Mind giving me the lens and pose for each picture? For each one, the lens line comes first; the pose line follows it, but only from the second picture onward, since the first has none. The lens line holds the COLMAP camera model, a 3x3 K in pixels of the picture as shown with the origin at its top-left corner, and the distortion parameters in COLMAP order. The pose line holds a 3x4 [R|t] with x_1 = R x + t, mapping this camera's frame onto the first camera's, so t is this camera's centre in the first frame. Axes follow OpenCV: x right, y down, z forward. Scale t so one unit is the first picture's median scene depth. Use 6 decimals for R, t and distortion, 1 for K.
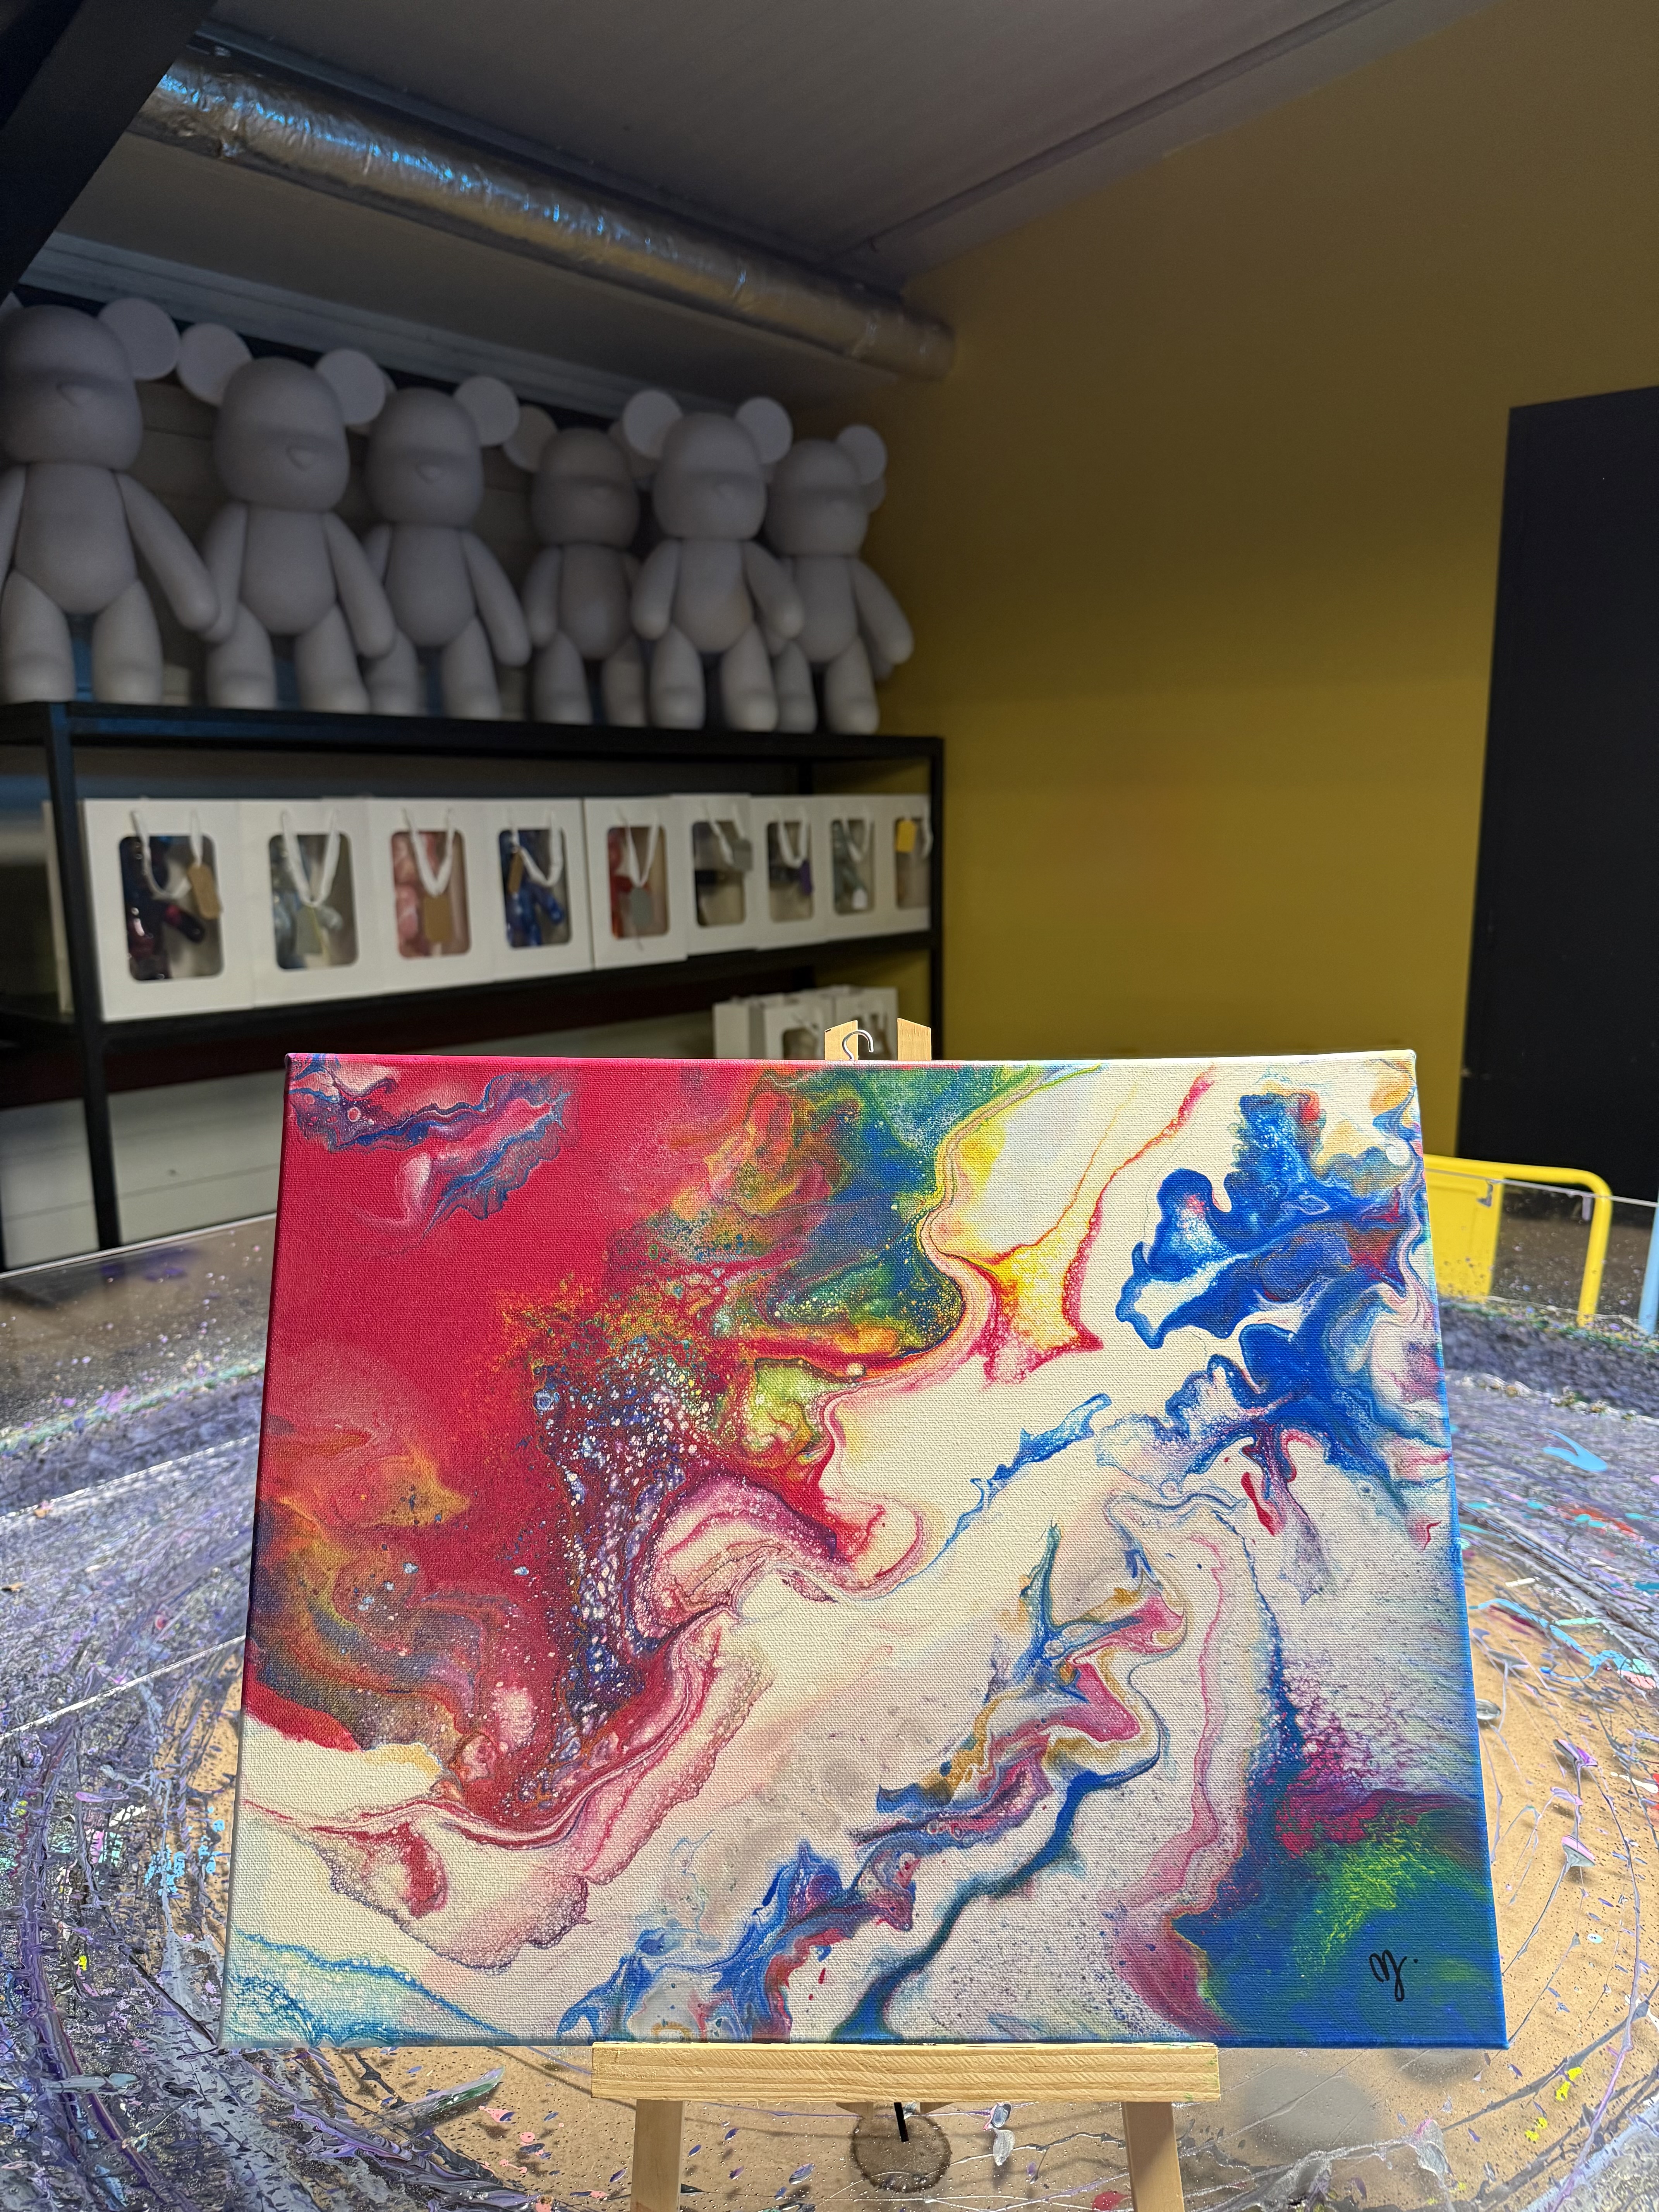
lens RADIAL K [[1564.2, 0, 830.7], [0, 1564.2, 1114.2], [0, 0, 1]] dist [-0.007734, -0.001948]
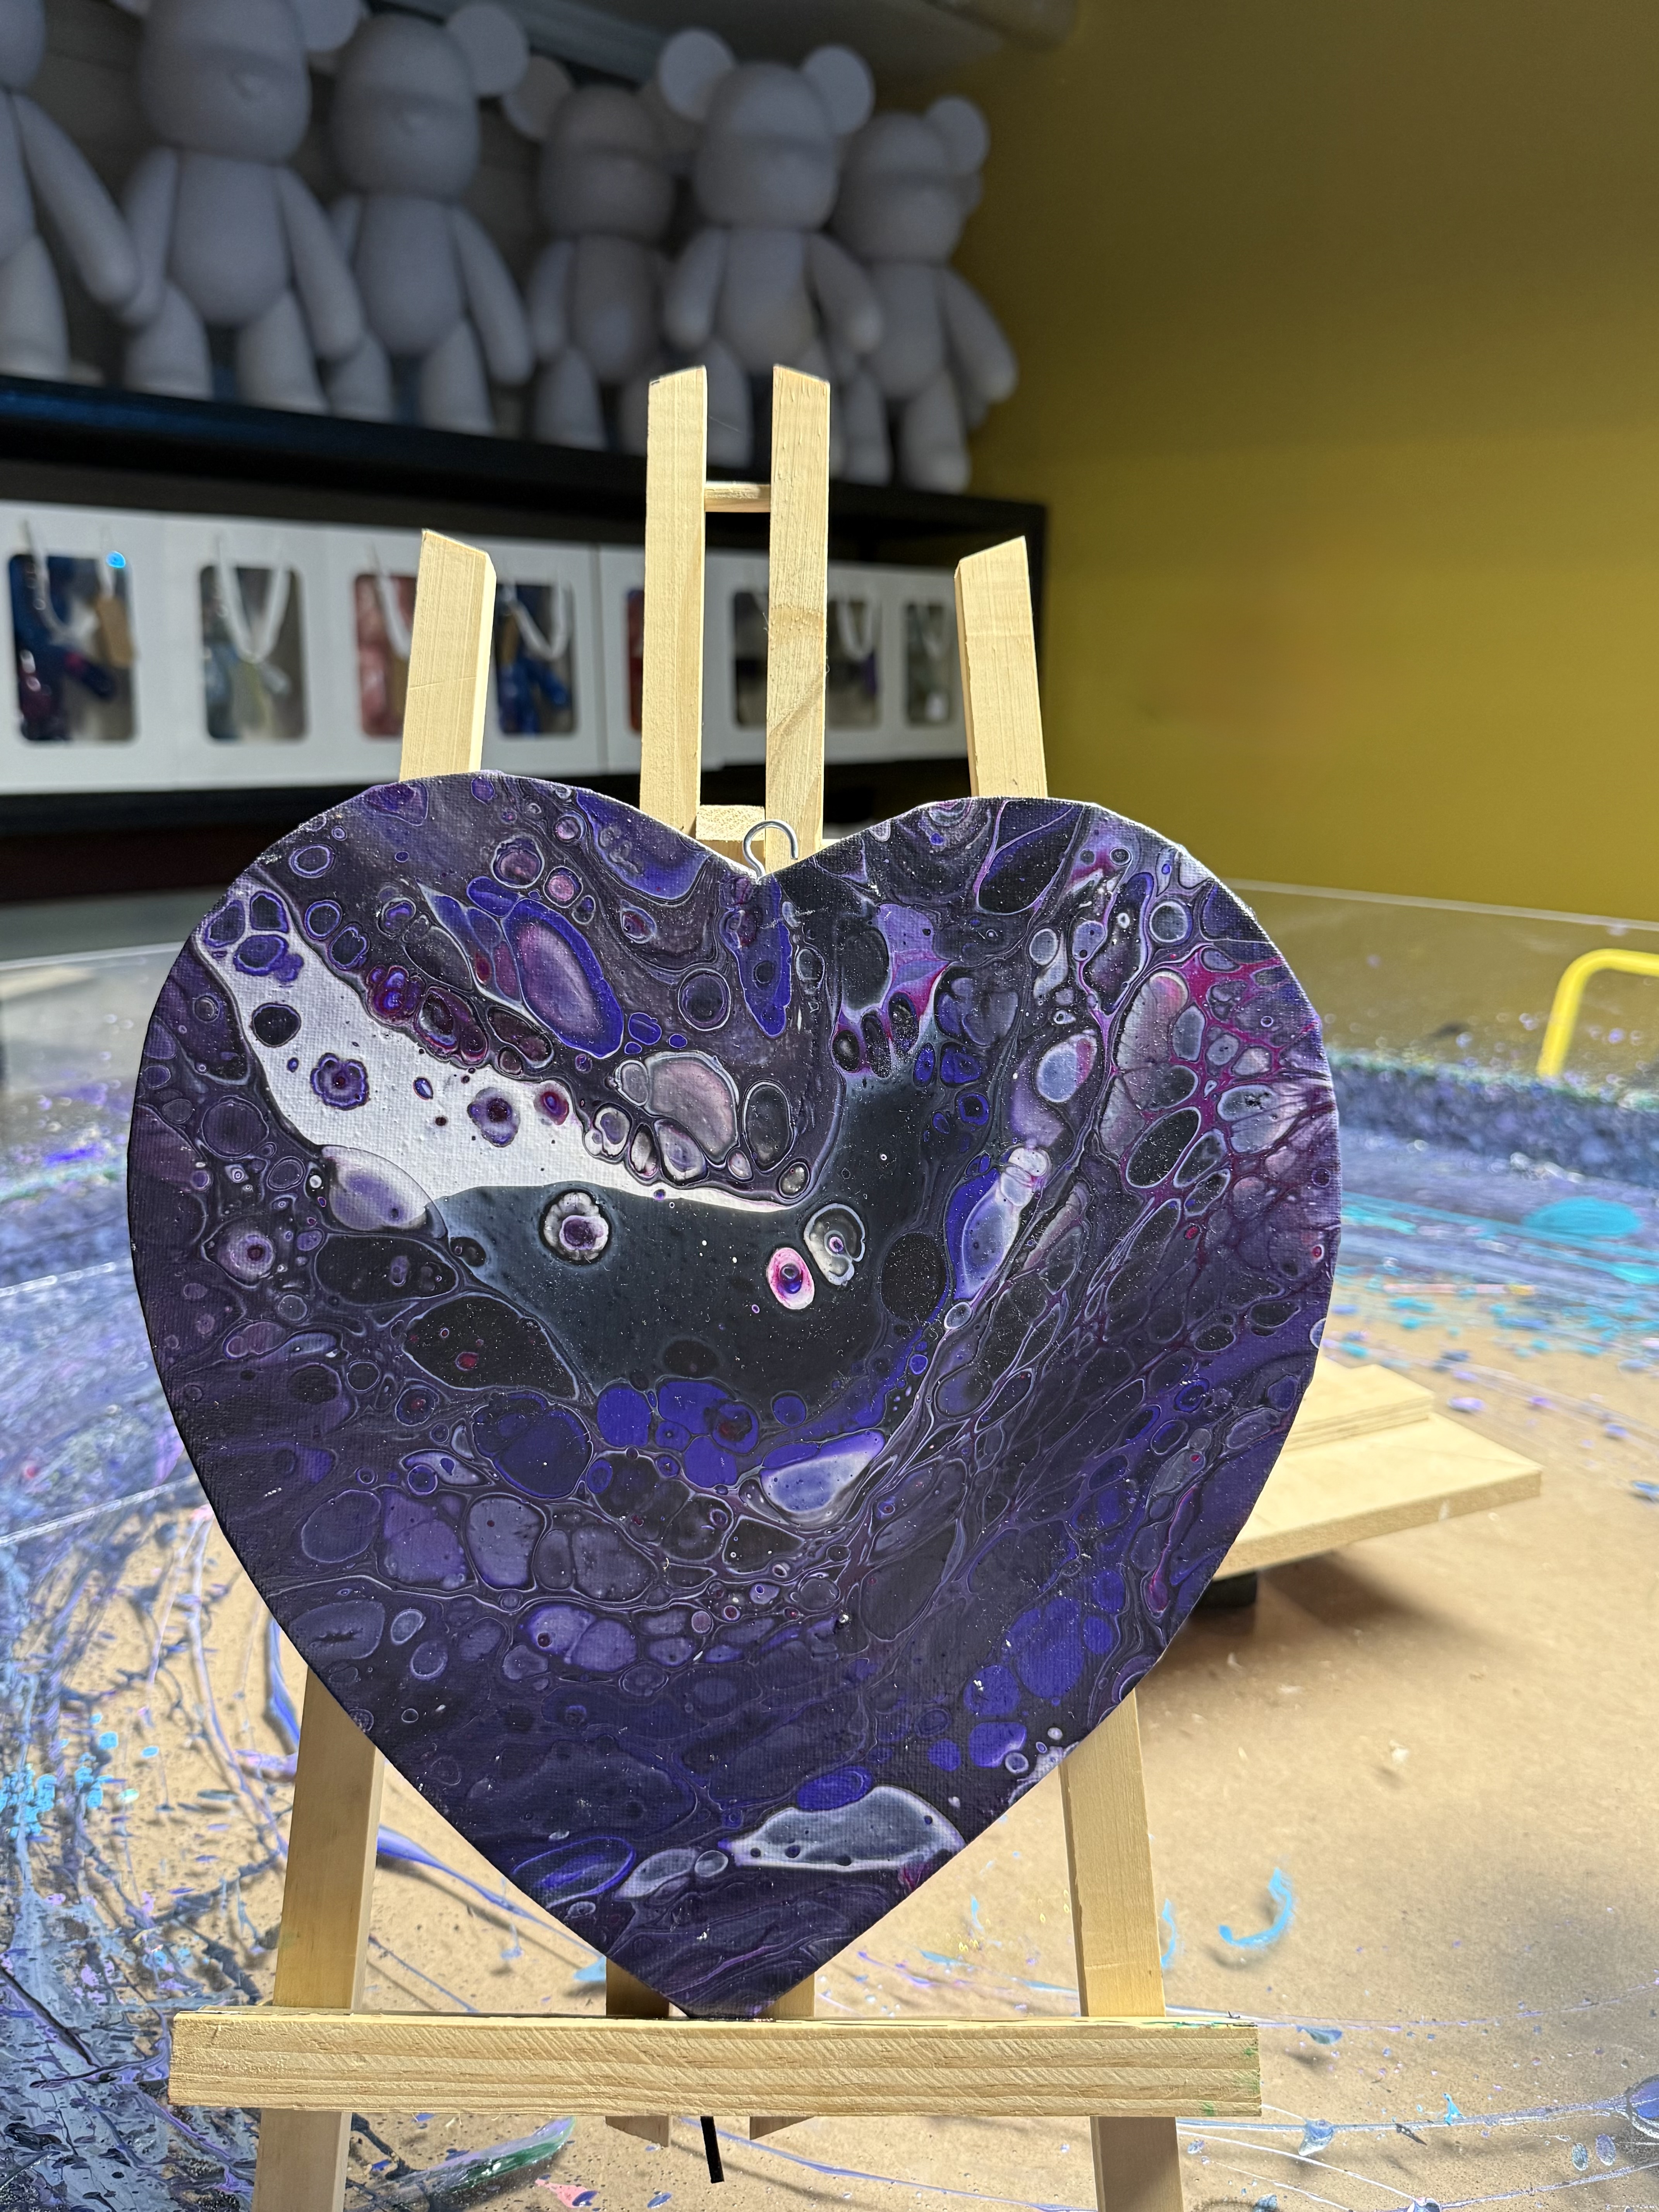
lens RADIAL K [[1856.1, 0, 835.6], [0, 1856.1, 1100.8], [0, 0, 1]] dist [-0.012438, -0.004242]
pose [[0.999613, 0.025884, -0.010195, -0.058204], [-0.025514, 0.999064, 0.034943, 0.101050], [0.011090, -0.034669, 0.999337, 0.159079]]
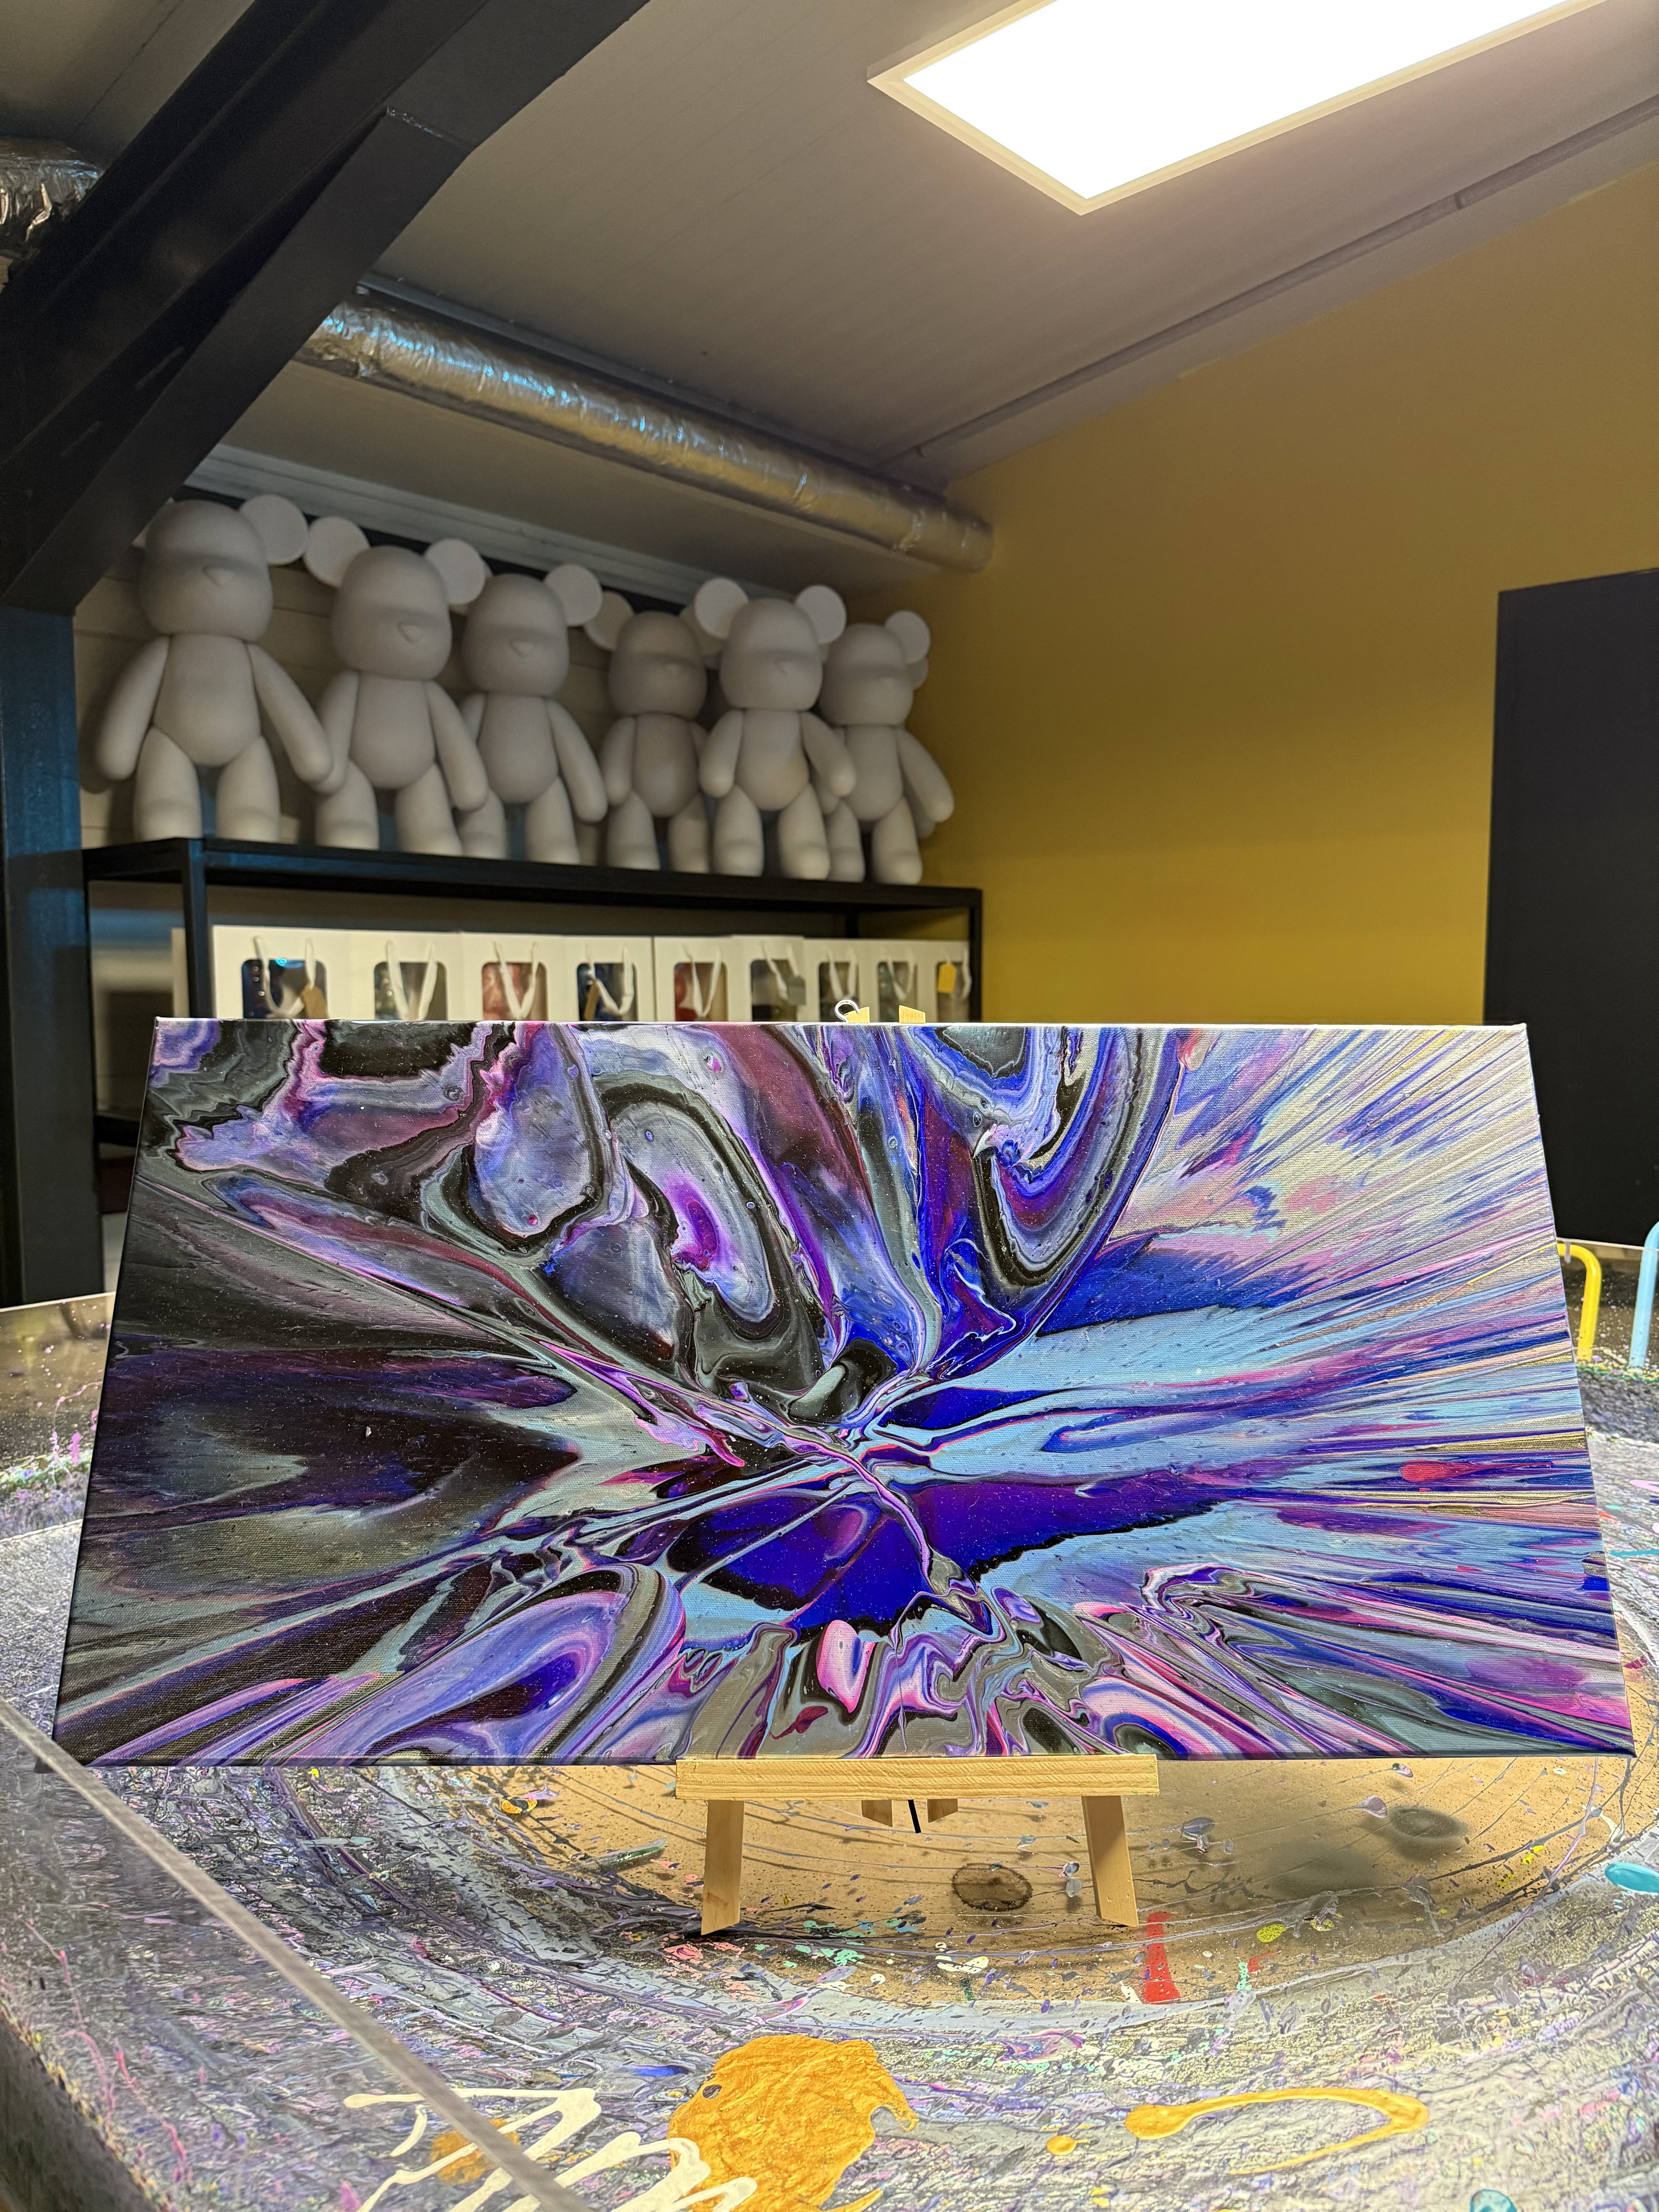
lens RADIAL K [[1532.1, 0, 842.3], [0, 1532.1, 1119.0], [0, 0, 1]] dist [0.072952, -0.137878]
pose [[0.999897, 0.005381, -0.013323, -0.030144], [-0.006727, 0.994638, -0.103203, 0.088847], [0.012696, 0.103282, 0.994571, -0.143628]]
